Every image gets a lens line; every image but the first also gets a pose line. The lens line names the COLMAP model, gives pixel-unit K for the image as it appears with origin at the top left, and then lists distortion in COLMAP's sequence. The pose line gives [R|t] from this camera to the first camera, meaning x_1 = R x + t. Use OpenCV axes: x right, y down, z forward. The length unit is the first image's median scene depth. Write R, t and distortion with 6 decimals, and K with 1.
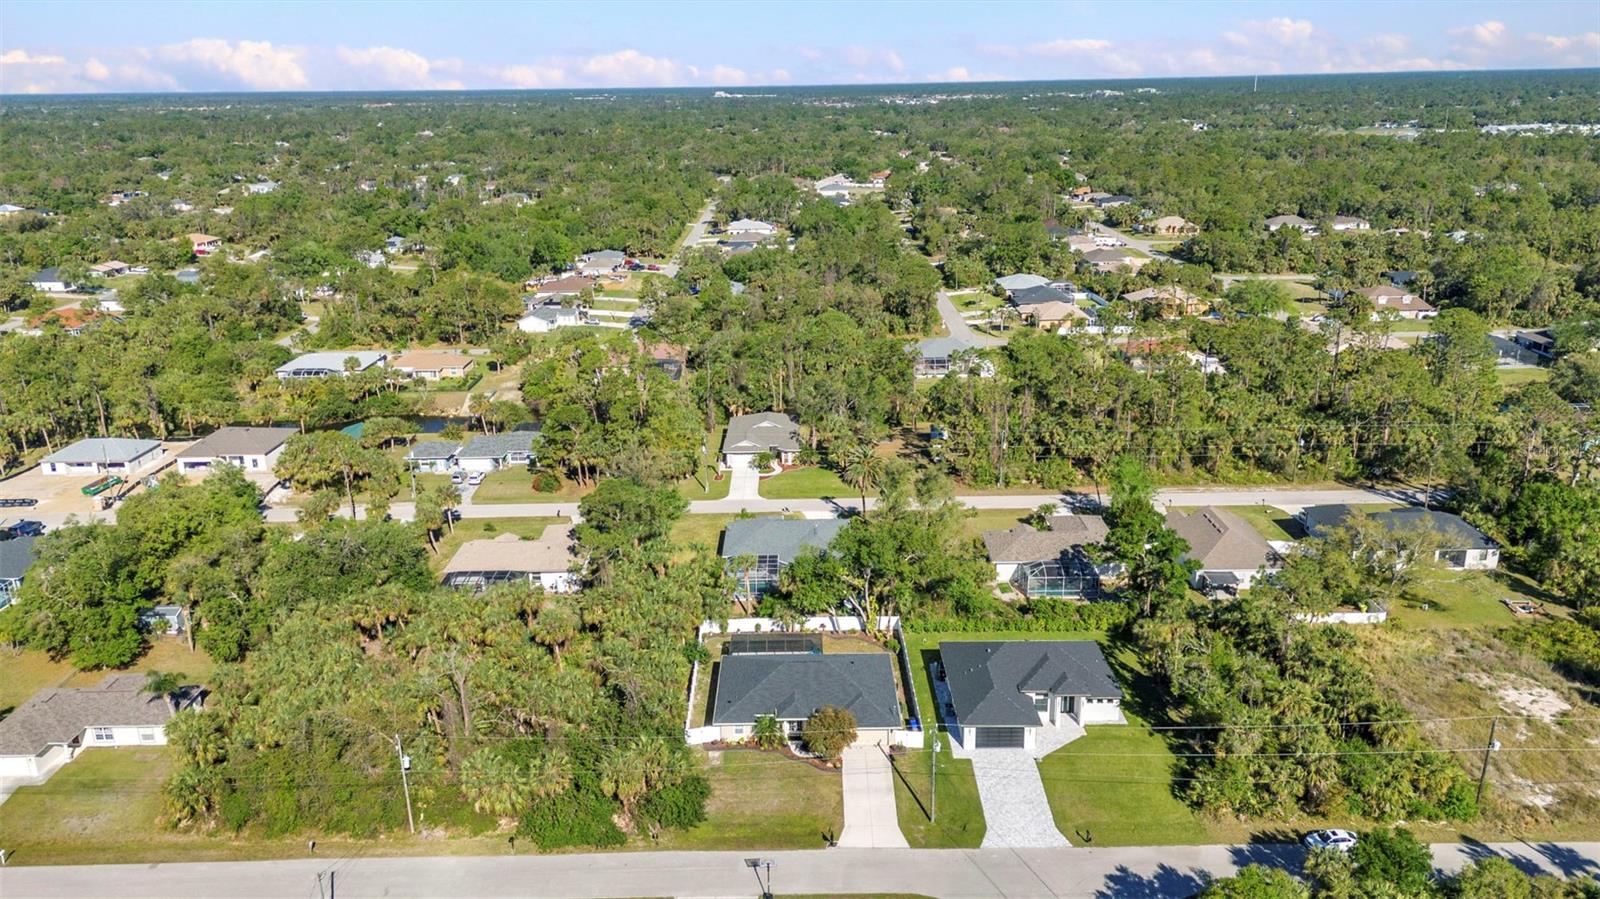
lens RADIAL K [[1163.9, 0, 803.0], [0, 1163.9, 454.8], [0, 0, 1]] dist [0.091657, -0.096060]
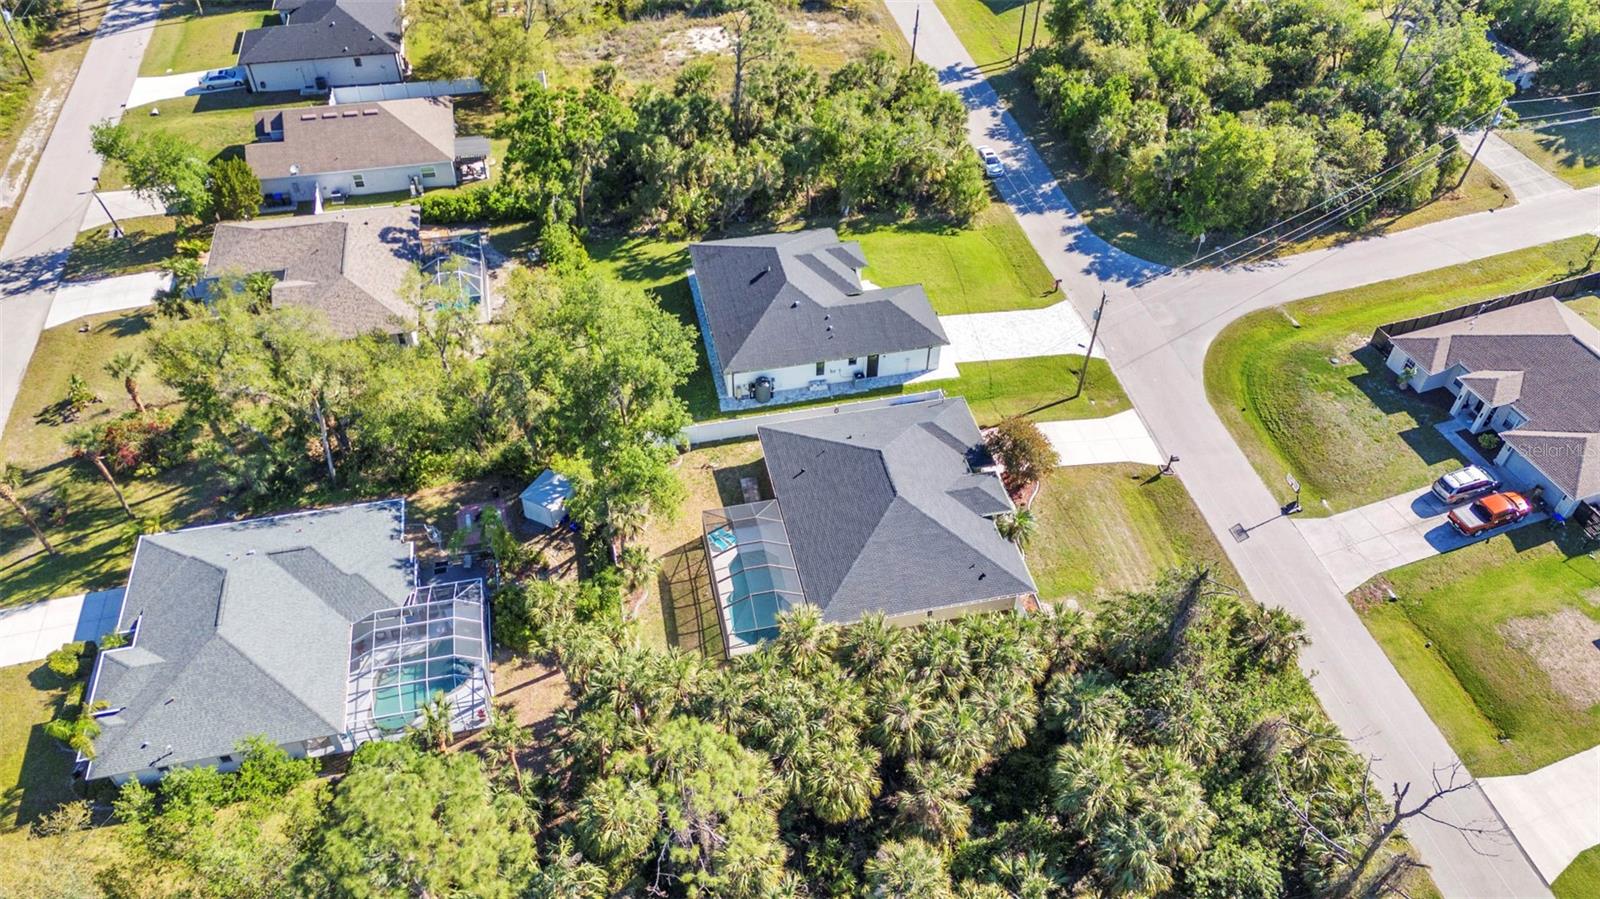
lens RADIAL K [[1163.9, 0, 803.0], [0, 1163.9, 454.8], [0, 0, 1]] dist [0.091657, -0.096060]
pose [[-0.209748, -0.678863, 0.703670, -0.369509], [0.289170, 0.644415, 0.707892, -0.252356], [-0.934016, 0.351959, 0.061142, 0.869542]]
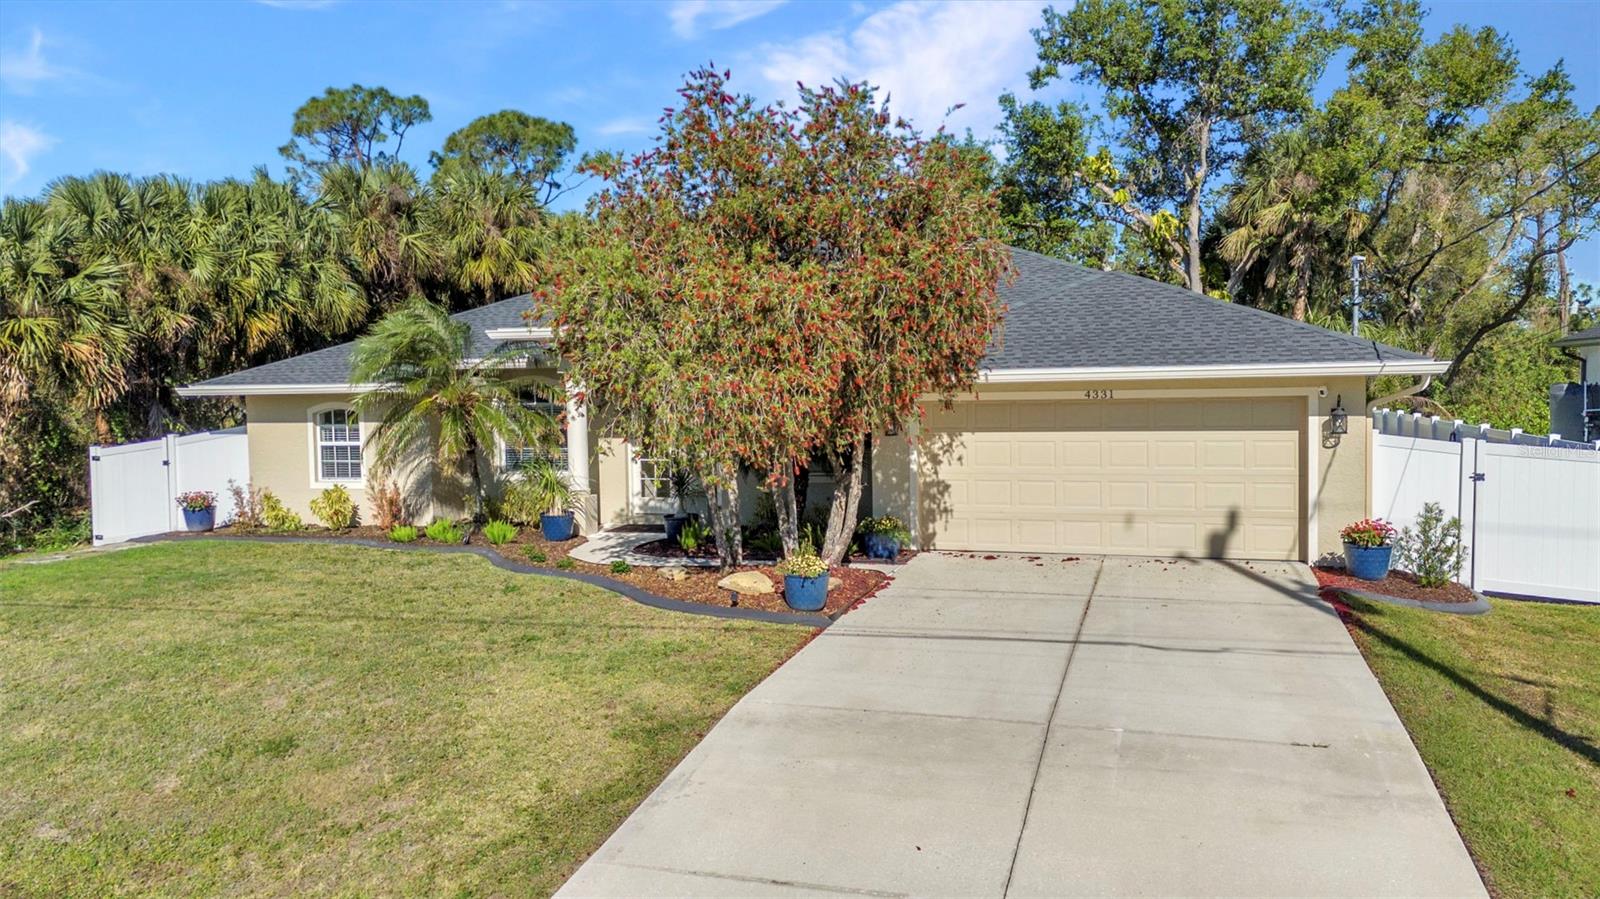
lens RADIAL K [[1171.7, 0, 804.4], [0, 1171.7, 446.4], [0, 0, 1]] dist [0.063142, -0.050993]
pose [[0.953920, 0.009556, -0.299909, 0.049616], [-0.084685, 0.967435, -0.238533, 0.223926], [0.287863, 0.252939, 0.923665, 0.717901]]
